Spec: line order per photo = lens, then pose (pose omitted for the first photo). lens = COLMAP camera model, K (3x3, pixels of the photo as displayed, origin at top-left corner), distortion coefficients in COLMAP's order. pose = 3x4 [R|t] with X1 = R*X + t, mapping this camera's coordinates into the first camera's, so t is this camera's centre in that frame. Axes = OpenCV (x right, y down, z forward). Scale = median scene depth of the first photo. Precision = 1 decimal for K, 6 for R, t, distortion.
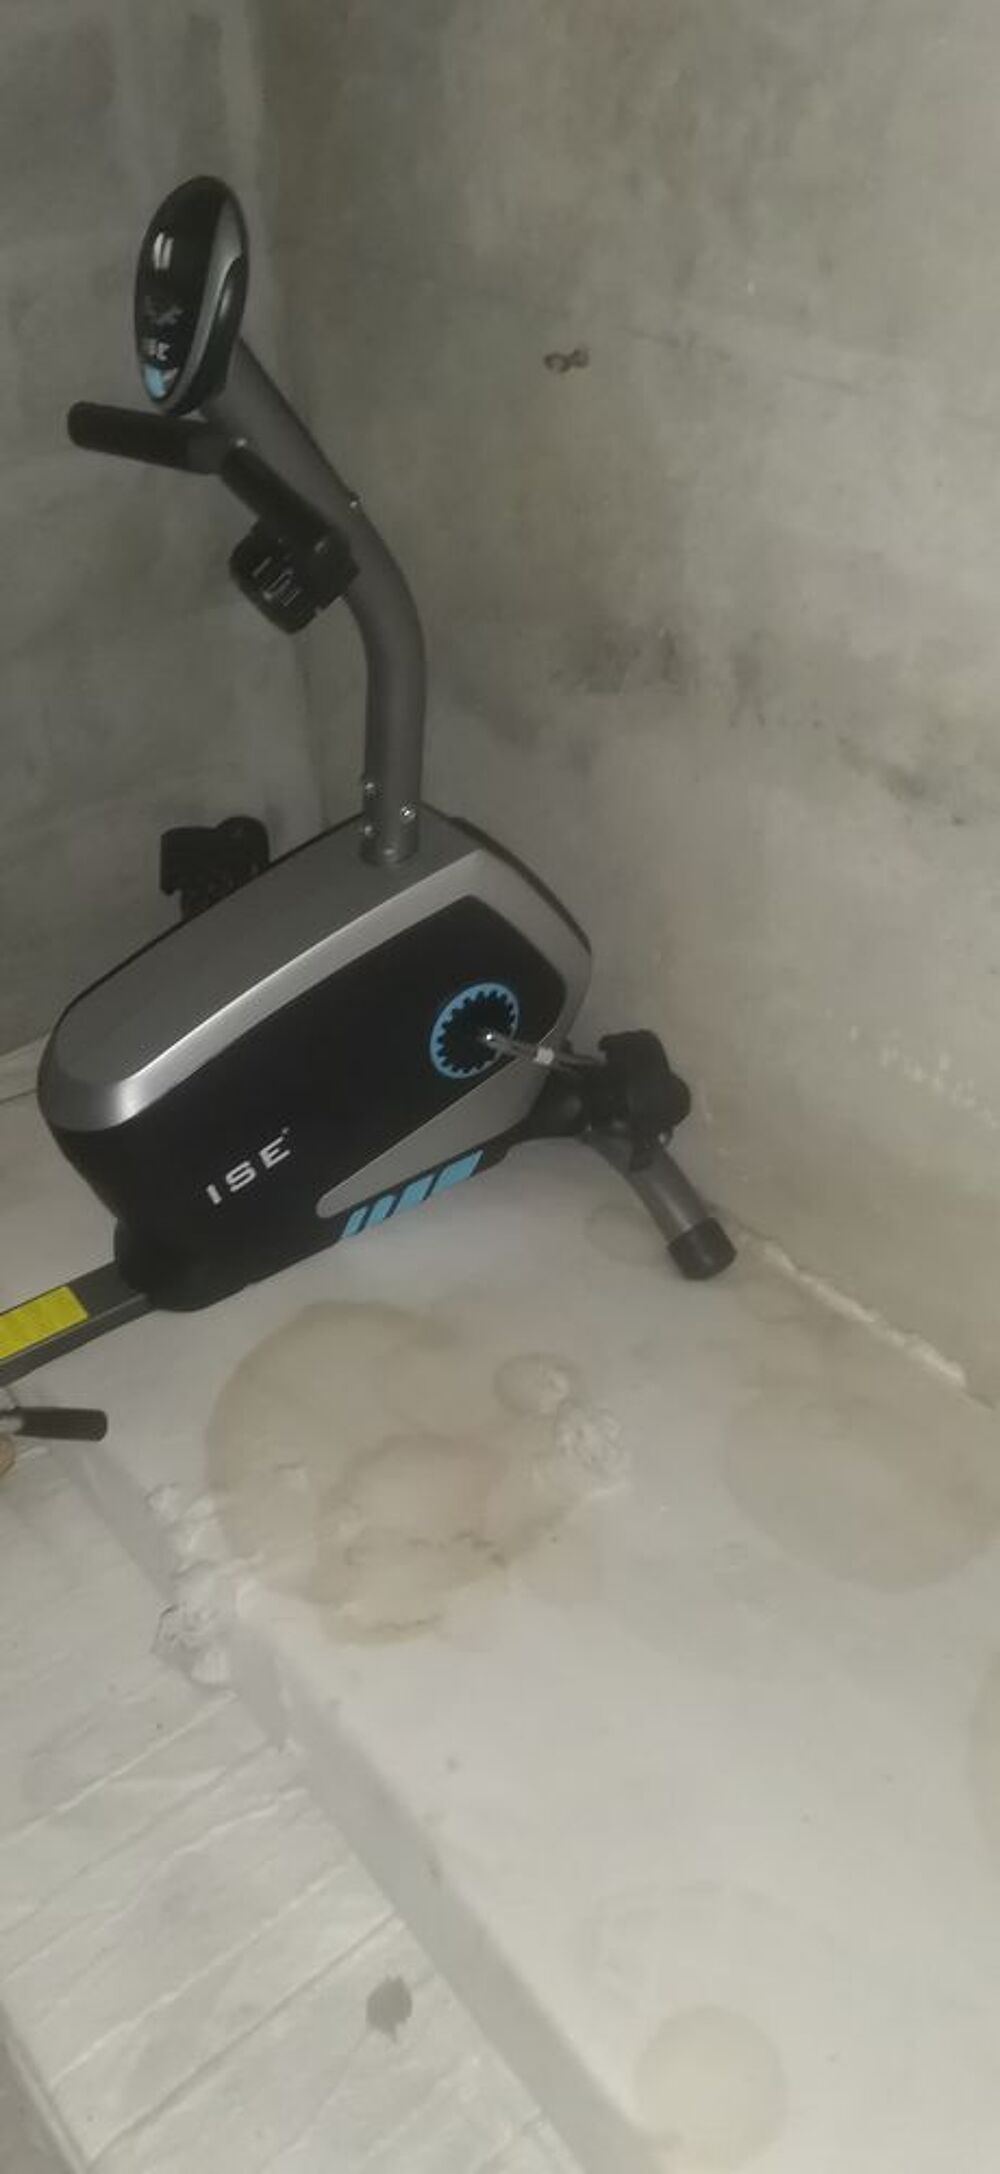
lens RADIAL K [[1593.1, 0, 489.5], [0, 1593.1, 1088.2], [0, 0, 1]] dist [0.097537, -0.142239]
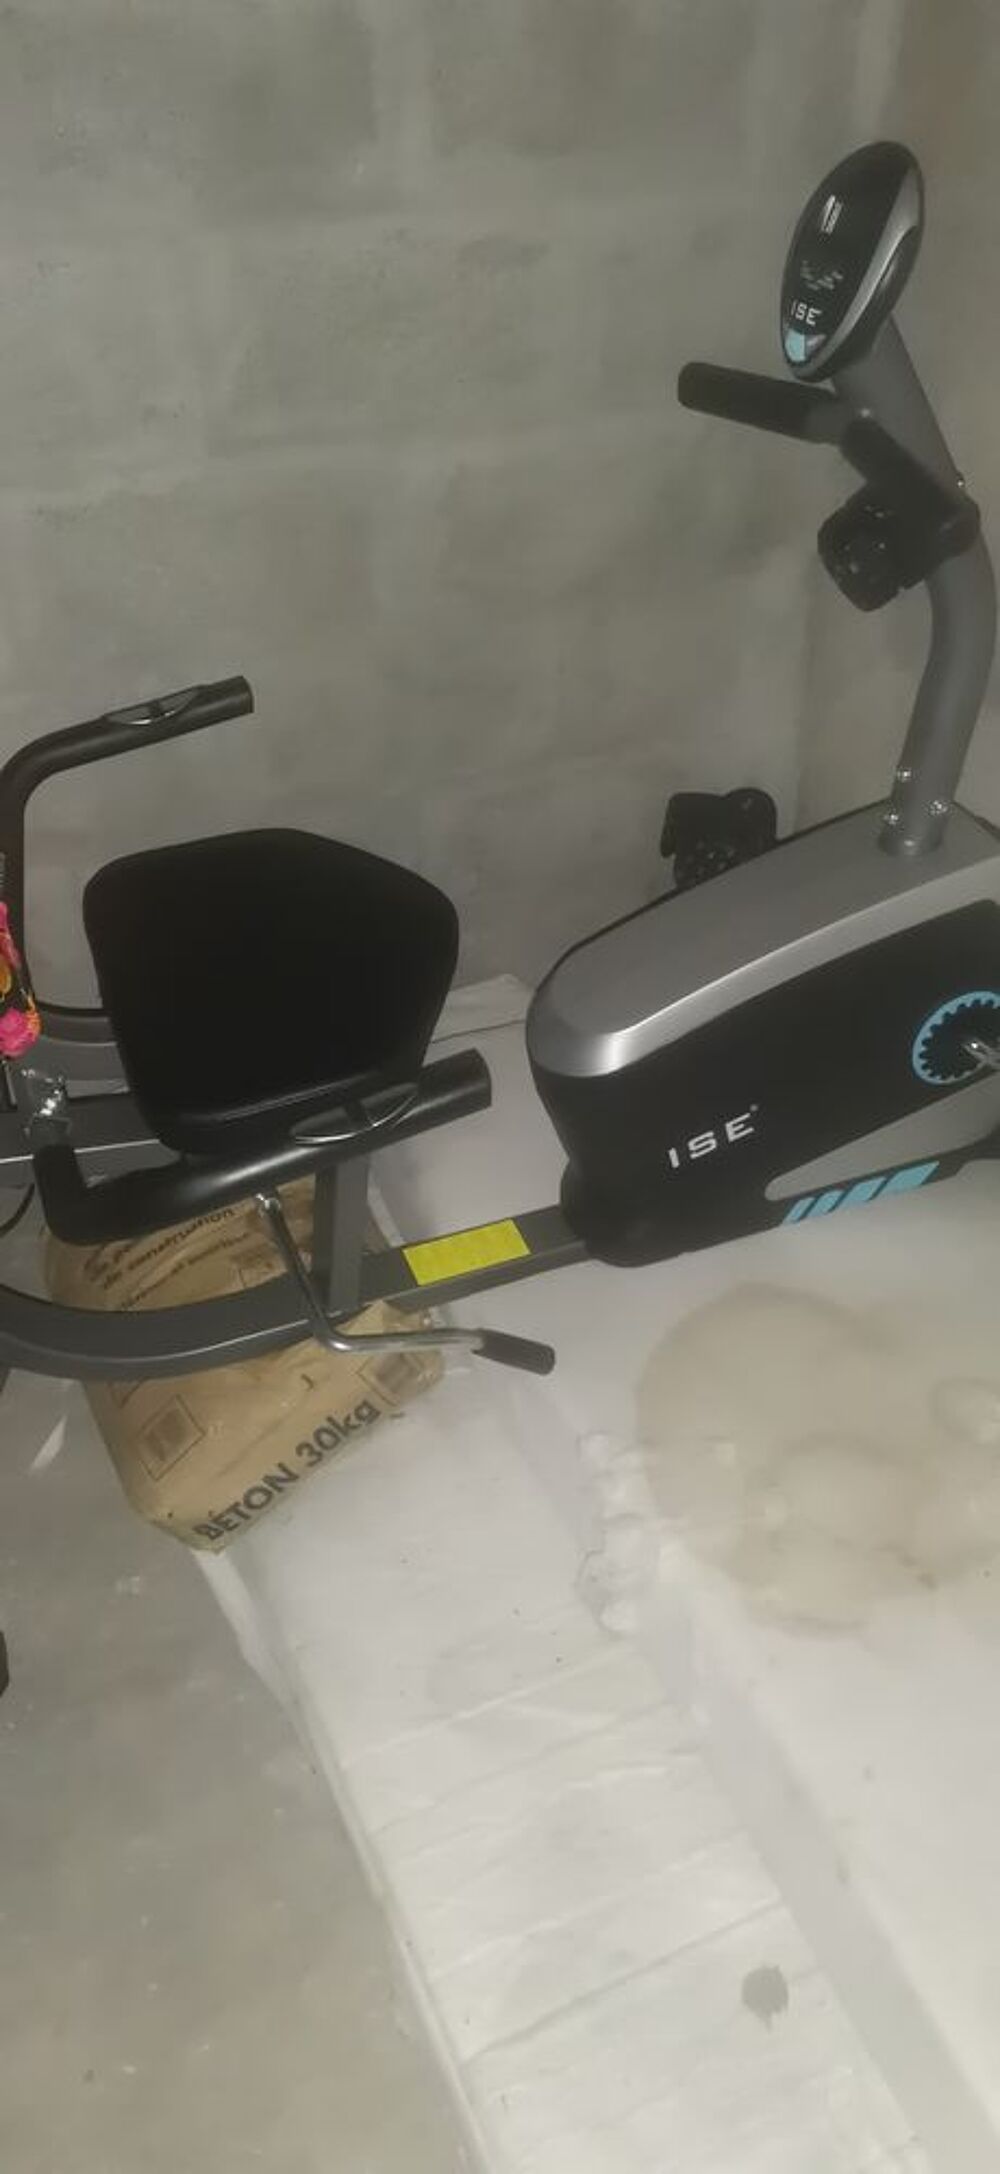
lens RADIAL K [[1593.1, 0, 489.5], [0, 1593.1, 1088.2], [0, 0, 1]] dist [0.097537, -0.142239]
pose [[0.965833, 0.165666, -0.199301, -0.100802], [-0.162536, 0.986181, 0.032082, 0.010643], [0.201862, 0.001408, 0.979413, -0.011083]]
